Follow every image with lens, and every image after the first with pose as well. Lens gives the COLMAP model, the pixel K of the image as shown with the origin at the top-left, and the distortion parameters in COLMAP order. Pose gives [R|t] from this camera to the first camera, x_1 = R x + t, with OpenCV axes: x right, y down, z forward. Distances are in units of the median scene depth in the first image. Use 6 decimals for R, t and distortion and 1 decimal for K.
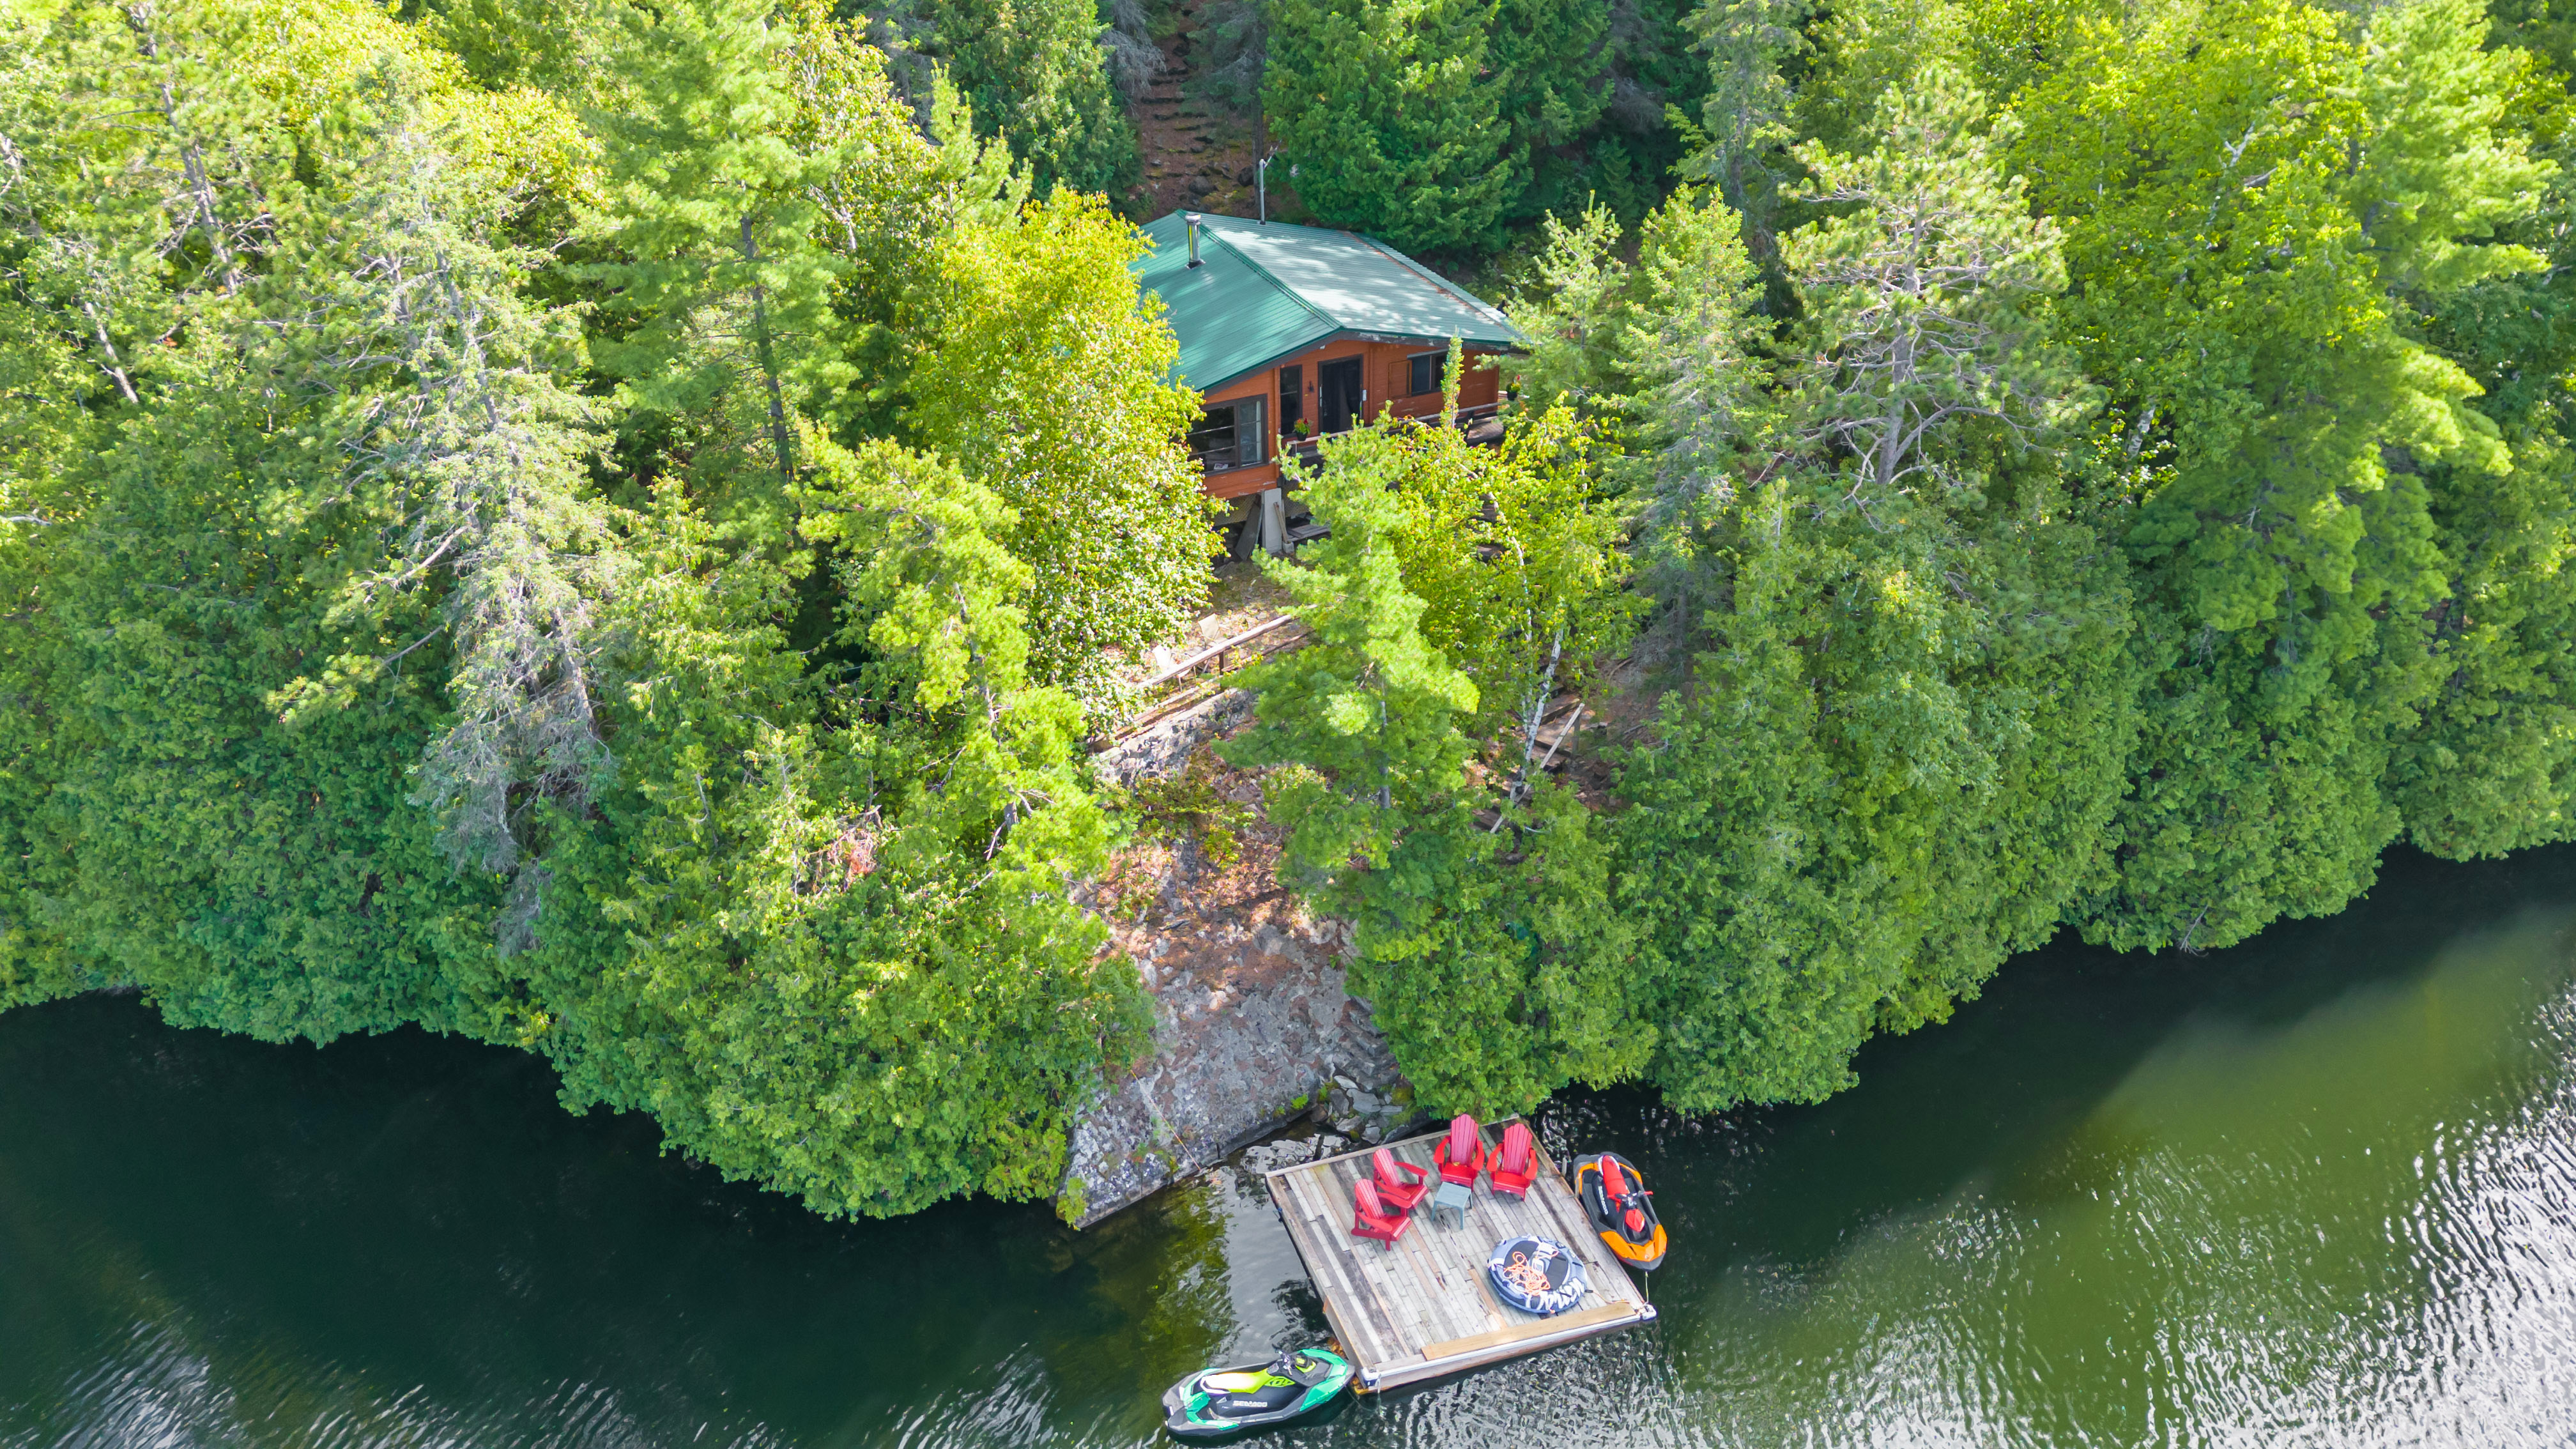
lens RADIAL K [[2013.1, 0, 1220.8], [0, 2013.1, 628.1], [0, 0, 1]] dist [0.078211, -0.002503]
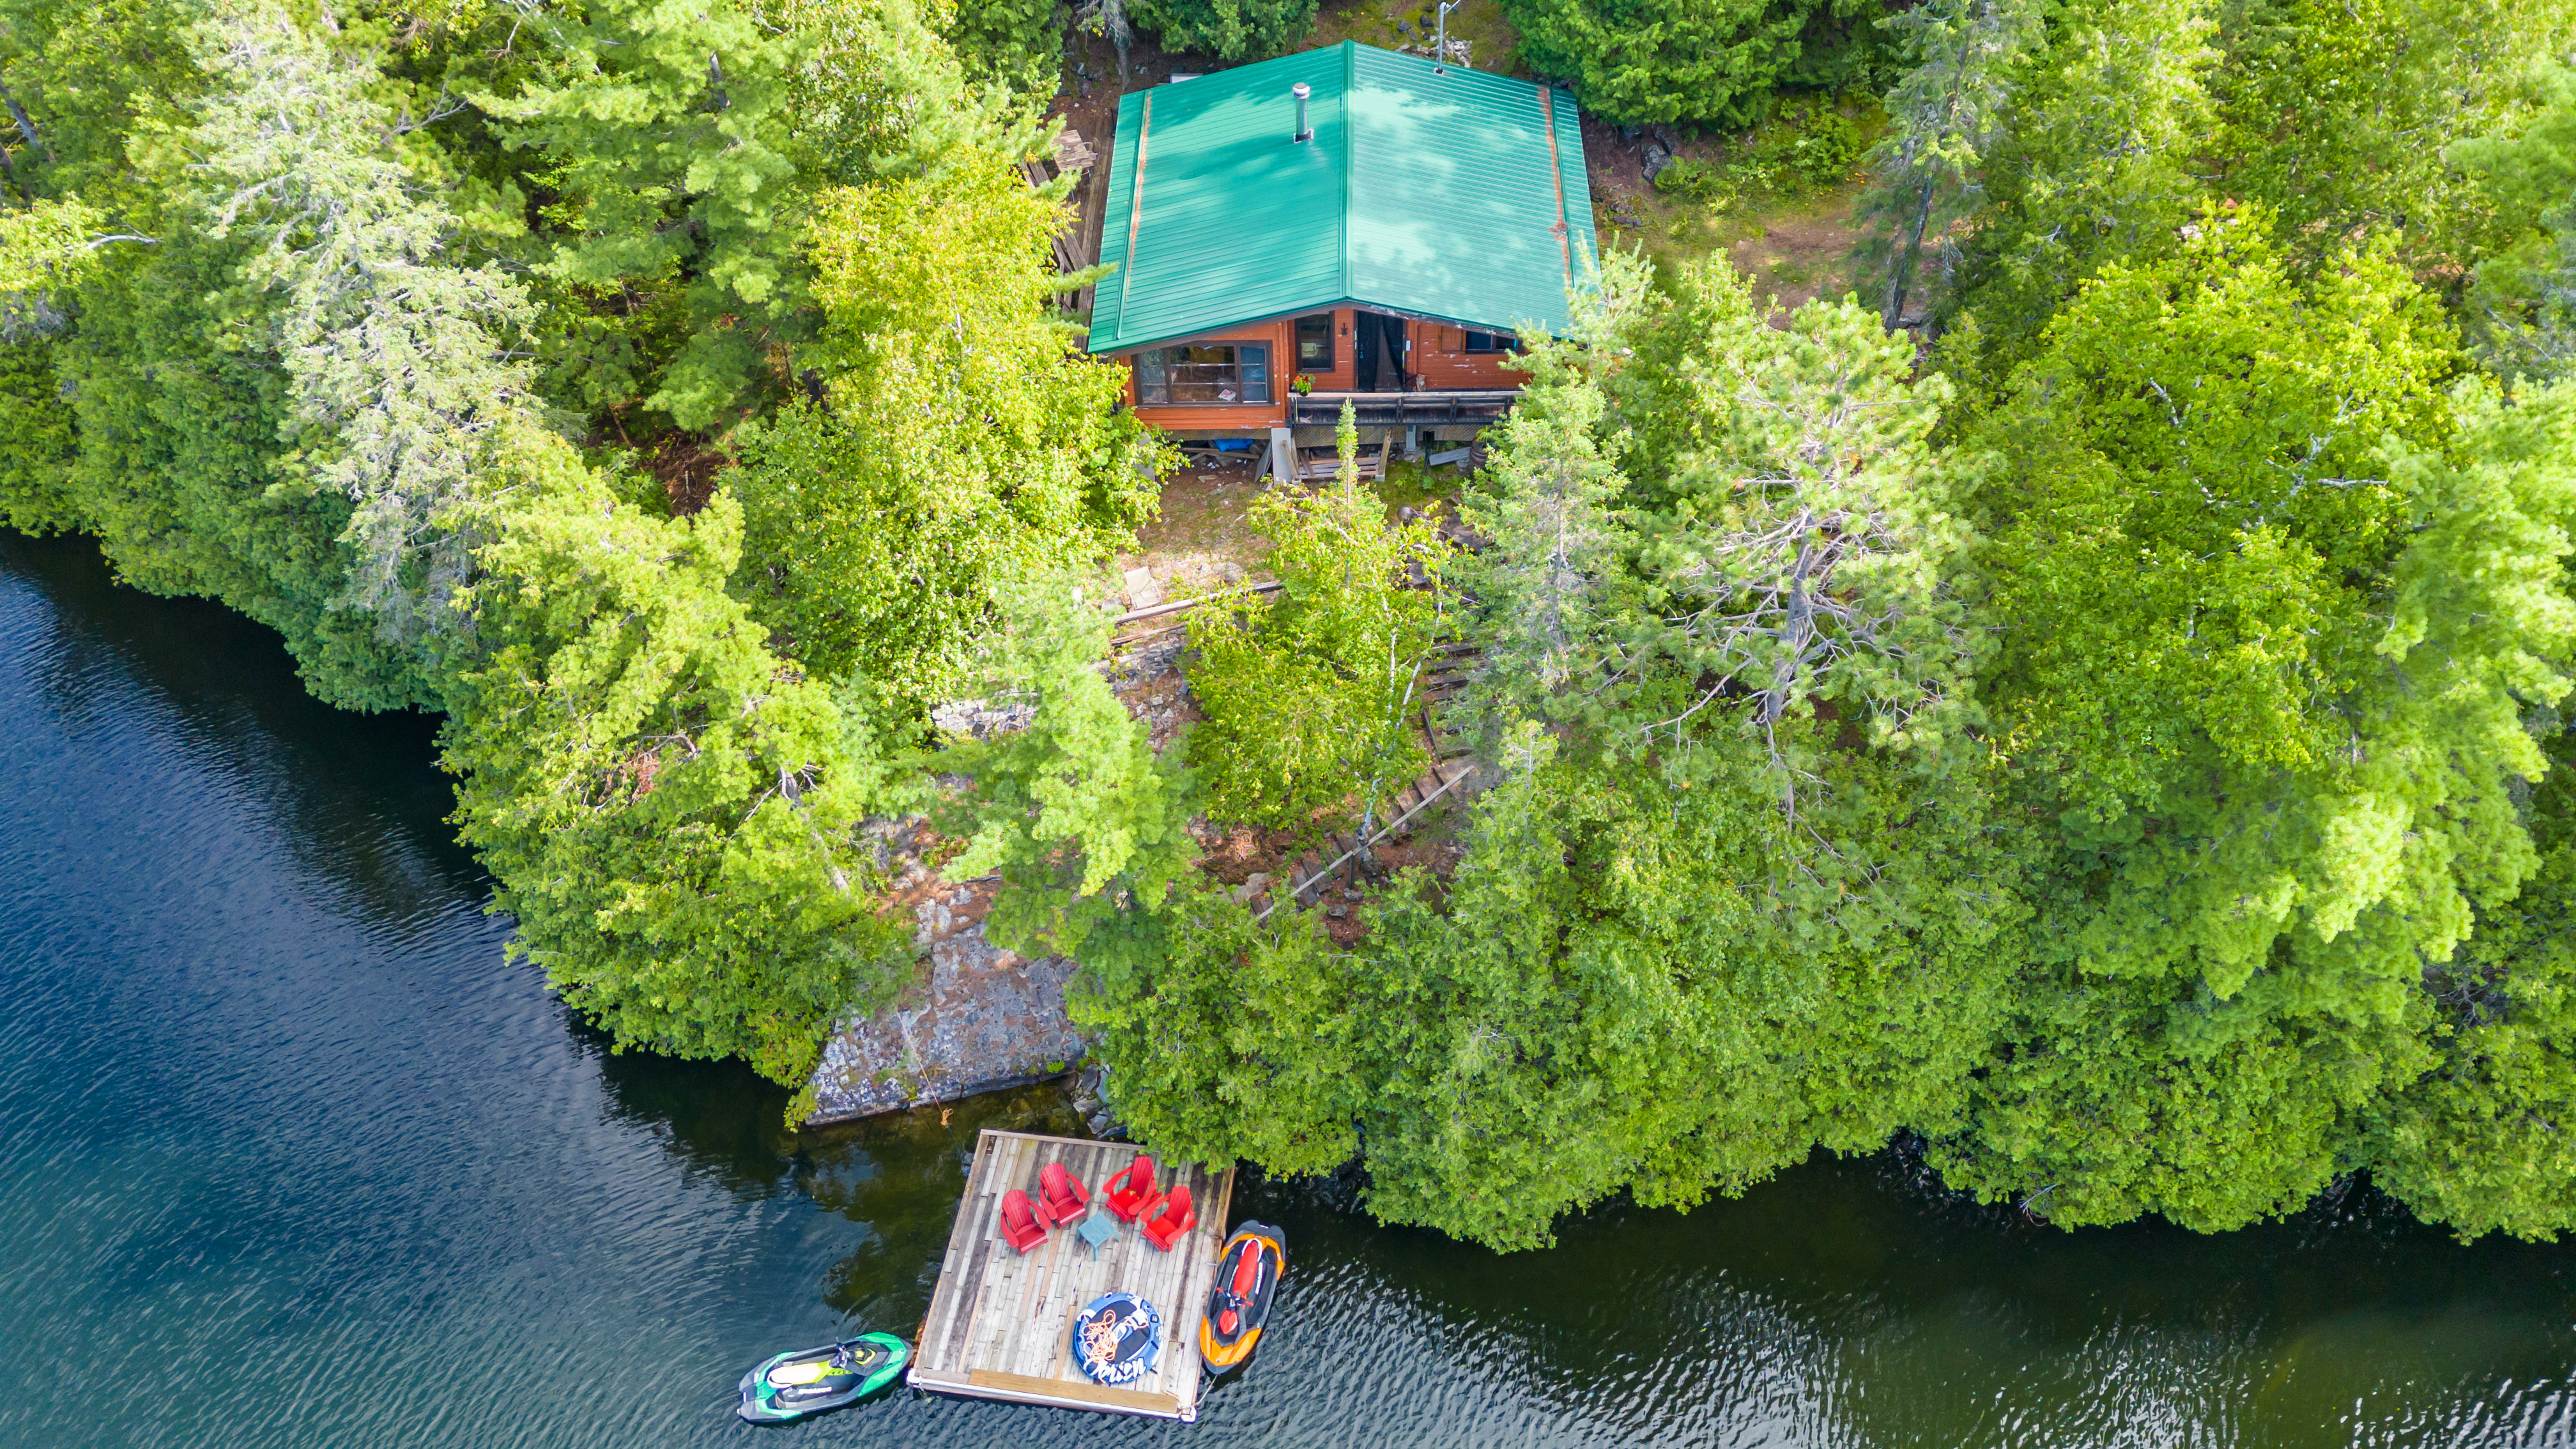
lens RADIAL K [[1960.6, 0, 1312.5], [0, 1960.6, 670.7], [0, 0, 1]] dist [0.060604, -0.003162]
pose [[0.918671, 0.295335, -0.262336, 0.386901], [-0.190118, 0.912693, 0.361728, -0.369770], [0.346263, -0.282434, 0.894613, 0.184914]]
